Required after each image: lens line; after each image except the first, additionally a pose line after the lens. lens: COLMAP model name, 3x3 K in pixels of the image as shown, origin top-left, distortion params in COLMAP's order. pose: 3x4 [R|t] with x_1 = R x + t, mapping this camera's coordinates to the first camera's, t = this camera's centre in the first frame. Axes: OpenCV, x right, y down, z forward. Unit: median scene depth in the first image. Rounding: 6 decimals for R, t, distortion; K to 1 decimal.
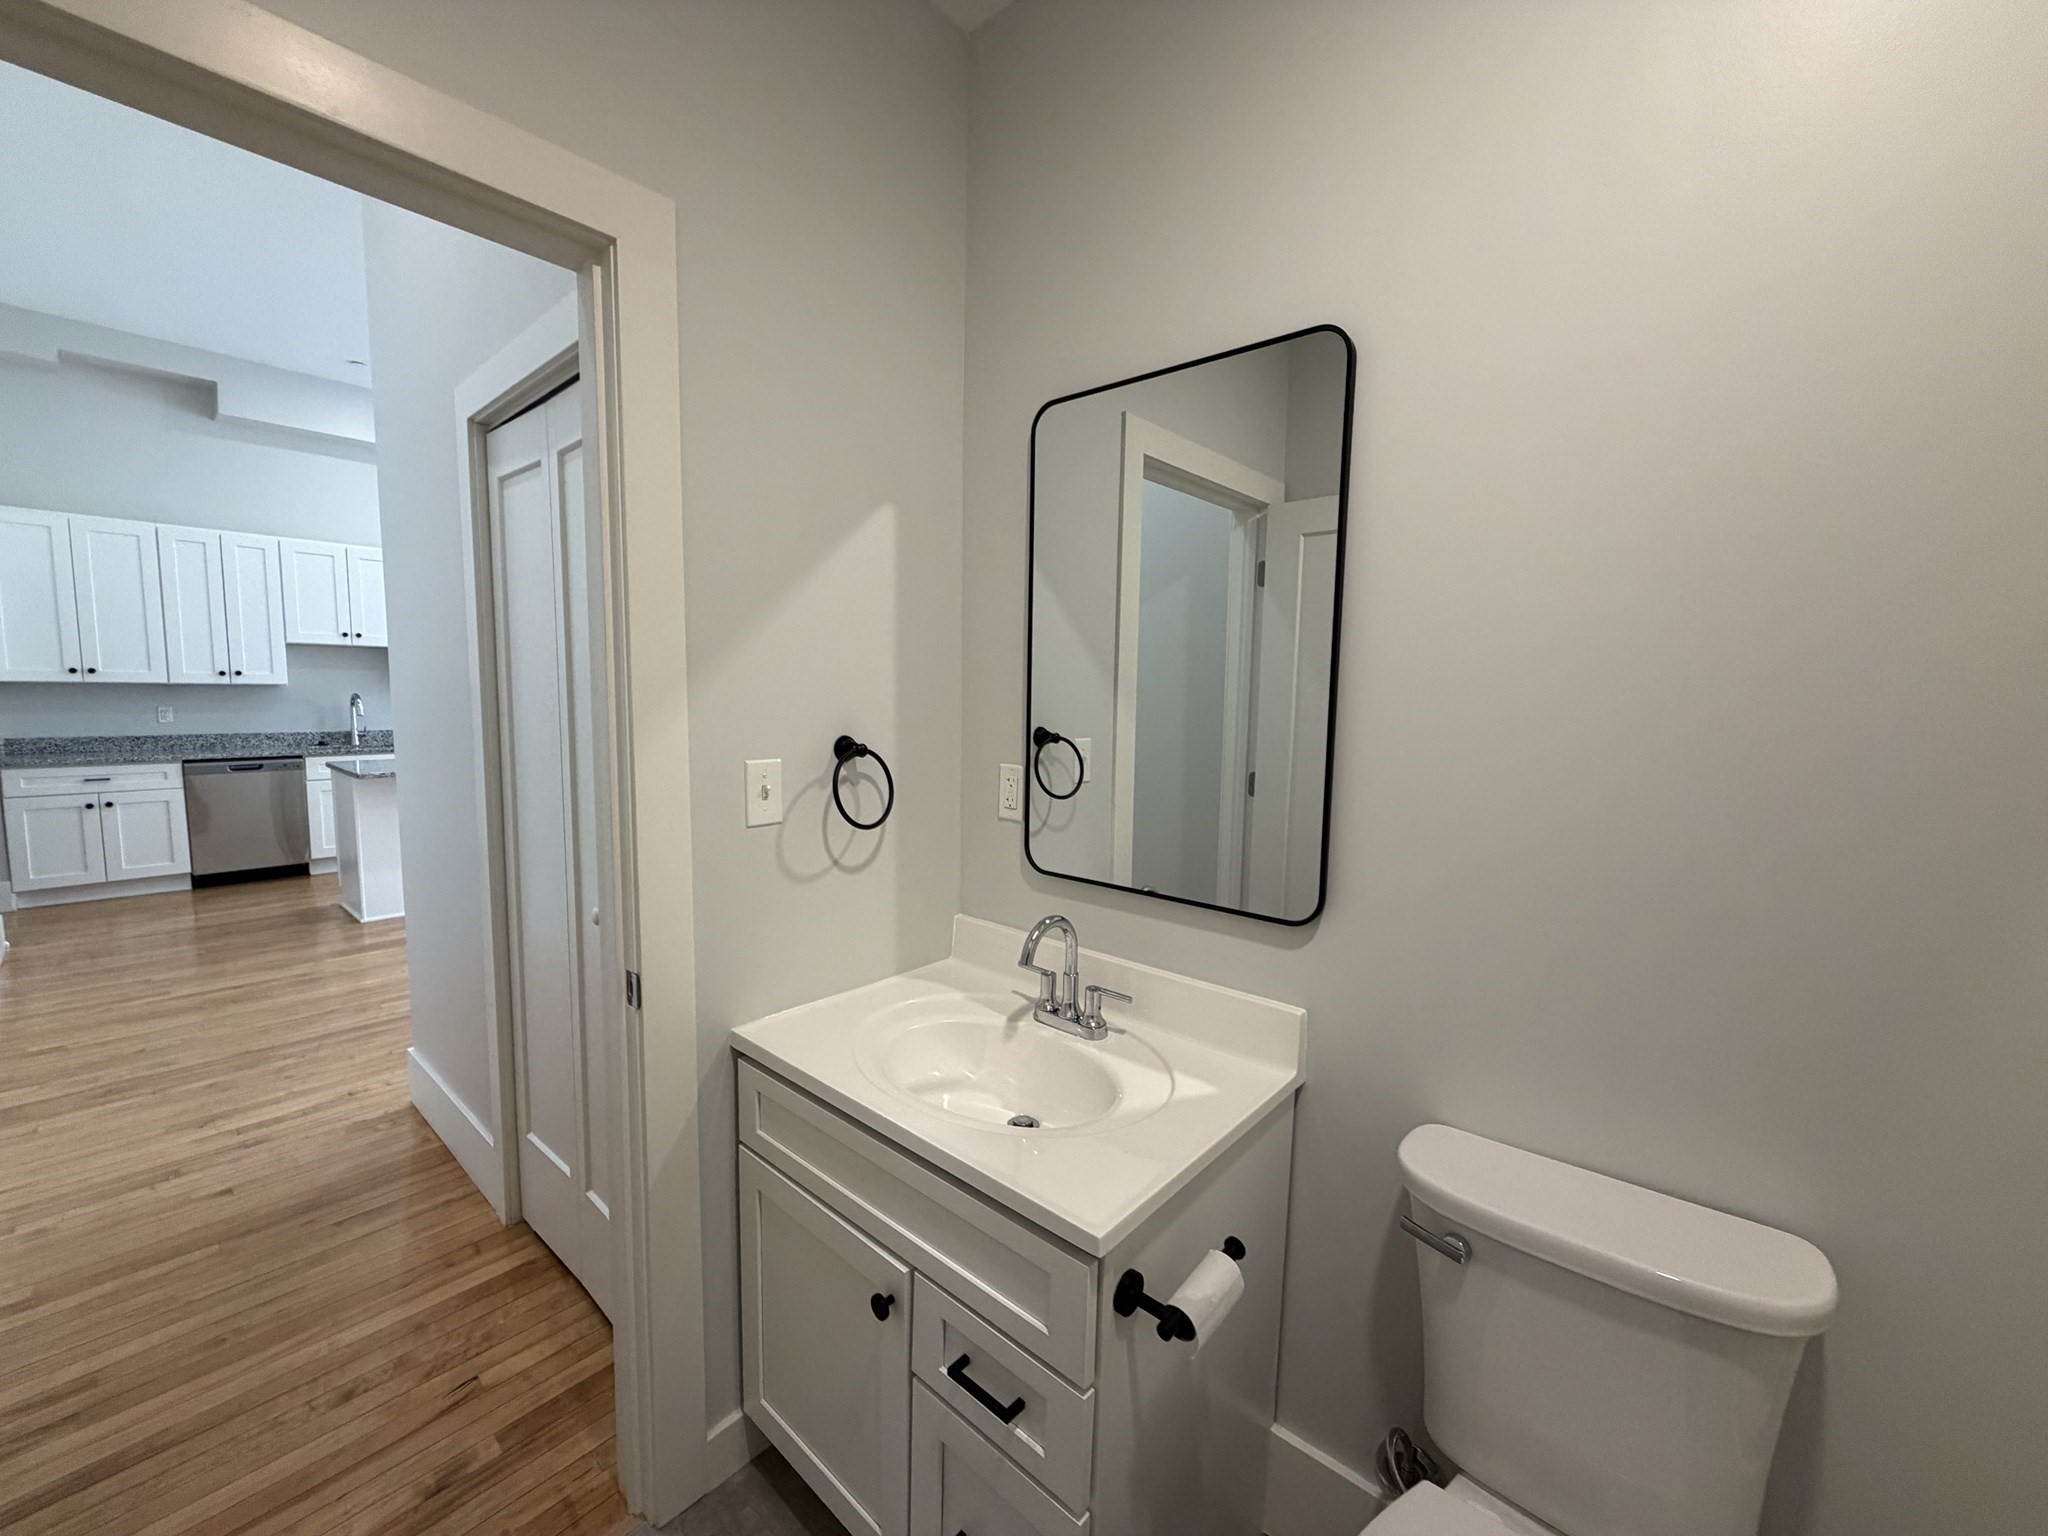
lens RADIAL K [[814.2, 0, 1015.8], [0, 814.2, 768.1], [0, 0, 1]] dist [-0.000419, 0.000093]
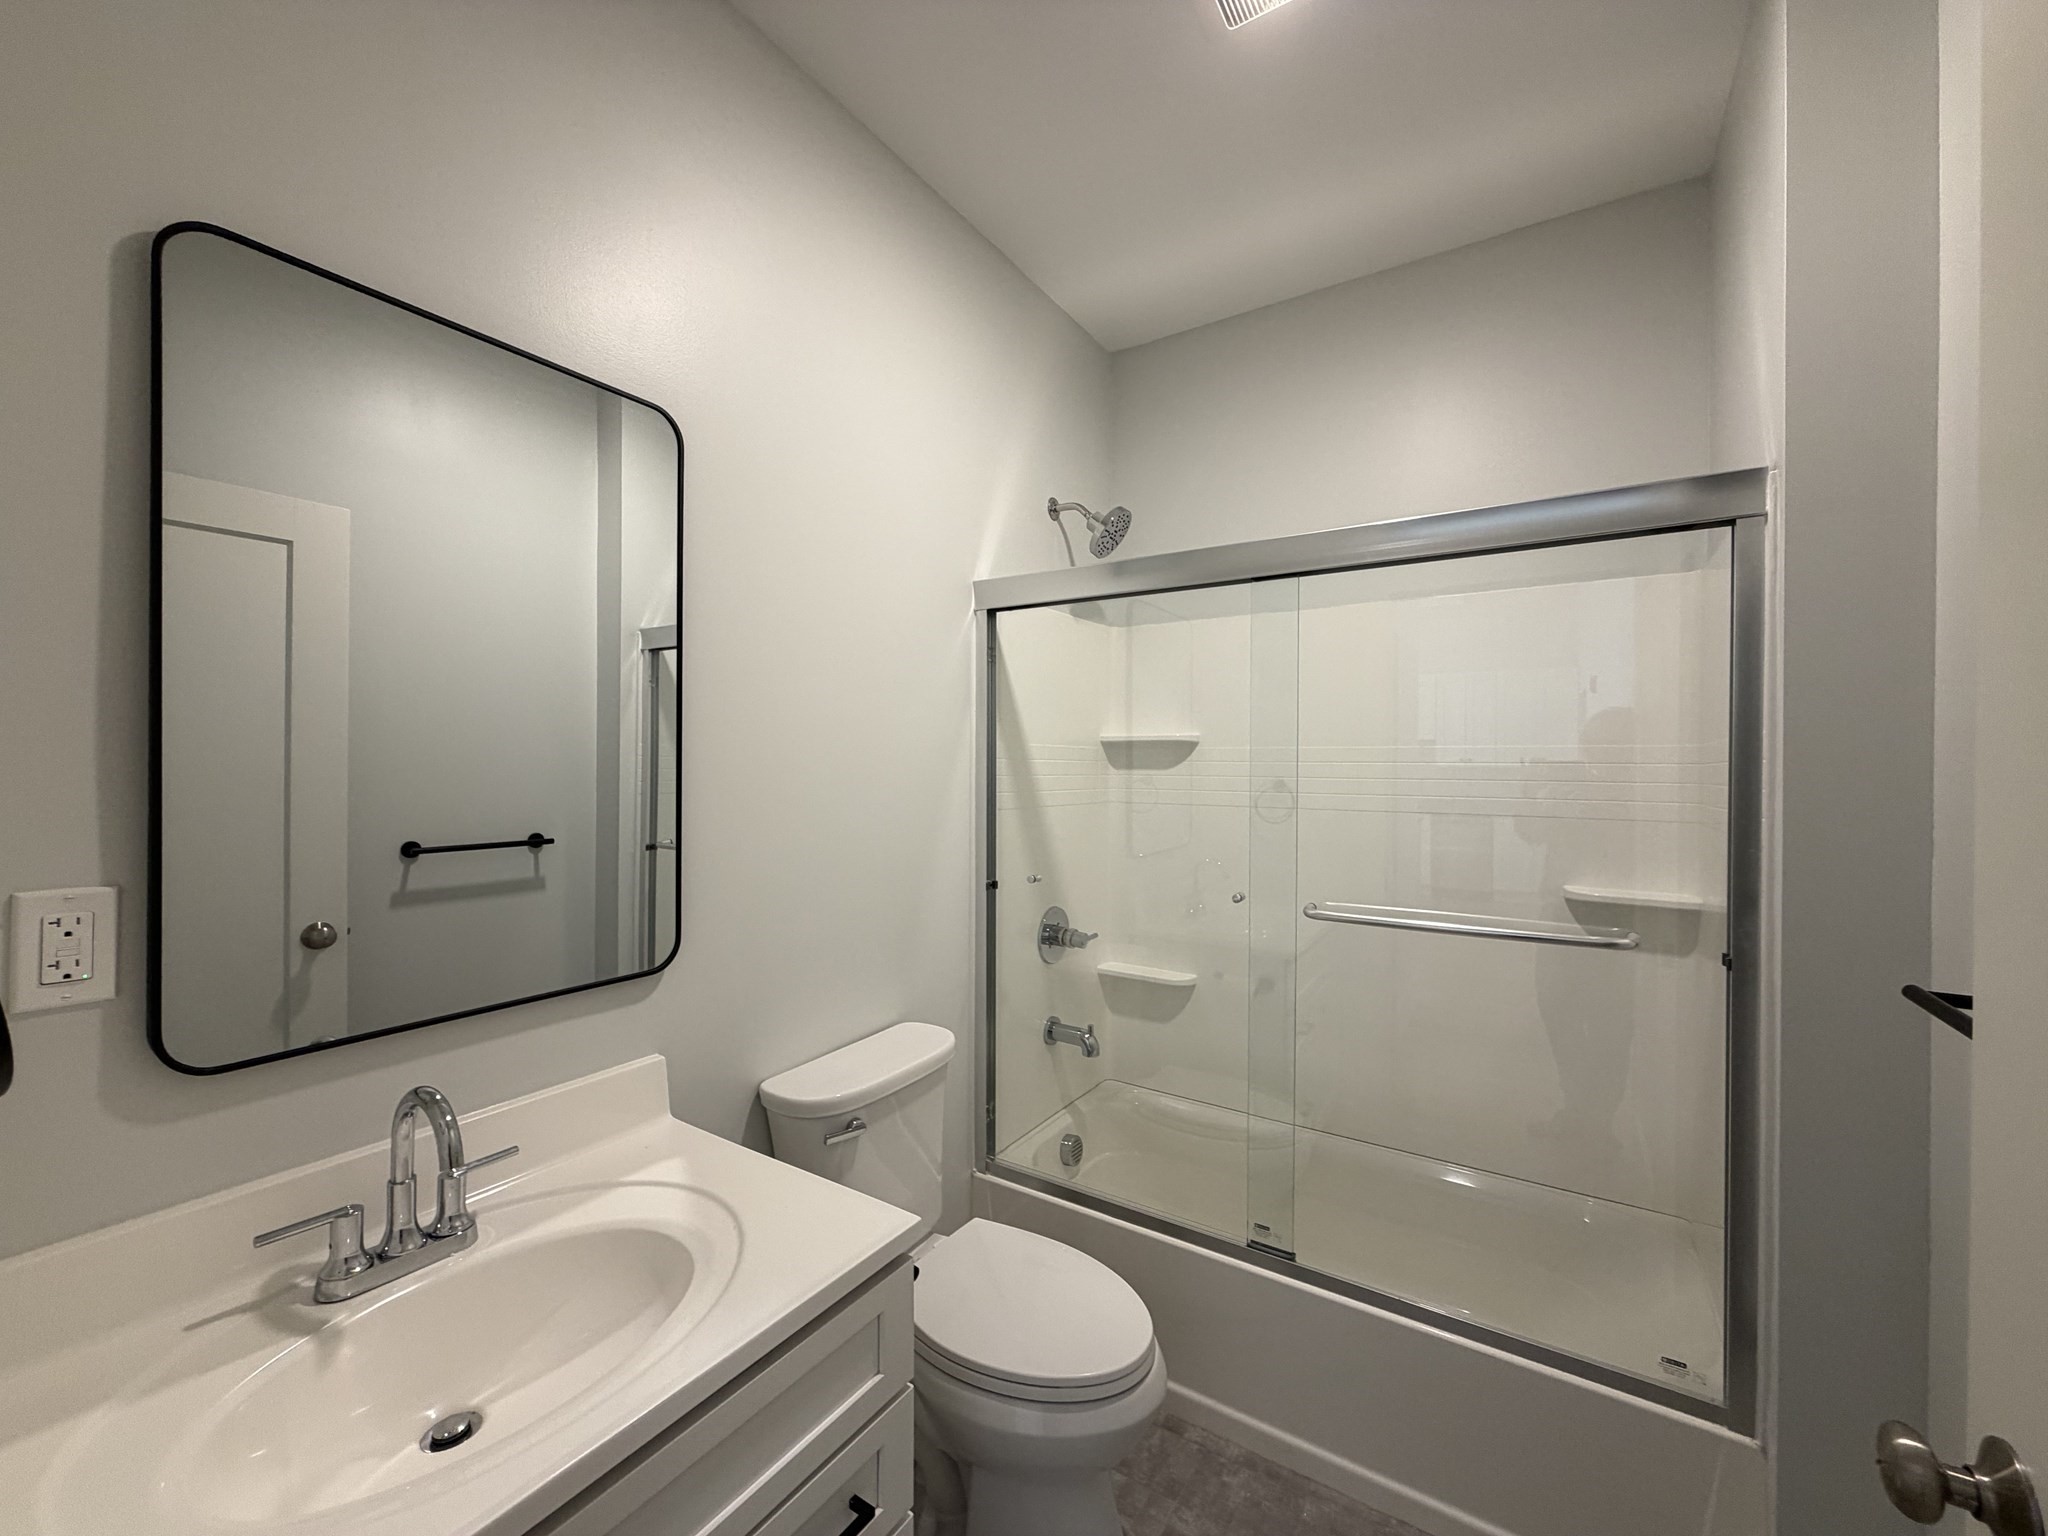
lens RADIAL K [[814.2, 0, 1015.8], [0, 814.2, 768.1], [0, 0, 1]] dist [-0.000419, 0.000093]
pose [[-0.149773, -0.018175, 0.988553, -0.696988], [0.082192, 0.996141, 0.030767, -0.053607], [-0.985298, 0.085859, -0.147701, 0.660788]]
